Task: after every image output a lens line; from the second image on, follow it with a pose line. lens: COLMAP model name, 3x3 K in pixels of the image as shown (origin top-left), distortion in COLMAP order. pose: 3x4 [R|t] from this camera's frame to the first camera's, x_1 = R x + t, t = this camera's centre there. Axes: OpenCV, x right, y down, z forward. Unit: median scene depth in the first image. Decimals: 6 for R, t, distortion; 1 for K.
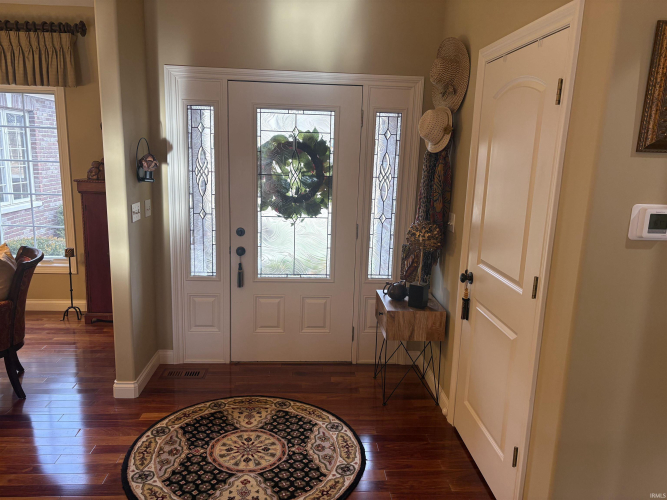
lens RADIAL K [[501.6, 0, 335.3], [0, 501.6, 254.1], [0, 0, 1]] dist [0.044409, -0.031469]
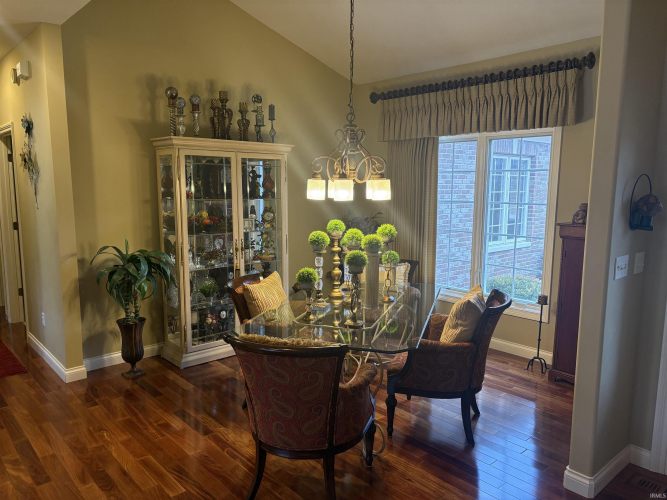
lens RADIAL K [[501.6, 0, 335.3], [0, 501.6, 254.1], [0, 0, 1]] dist [0.044409, -0.031469]
pose [[0.615823, 0.080732, -0.783737, -0.035729], [-0.143600, 0.989576, -0.010899, -0.022405], [0.774688, 0.119256, 0.620997, 0.115478]]
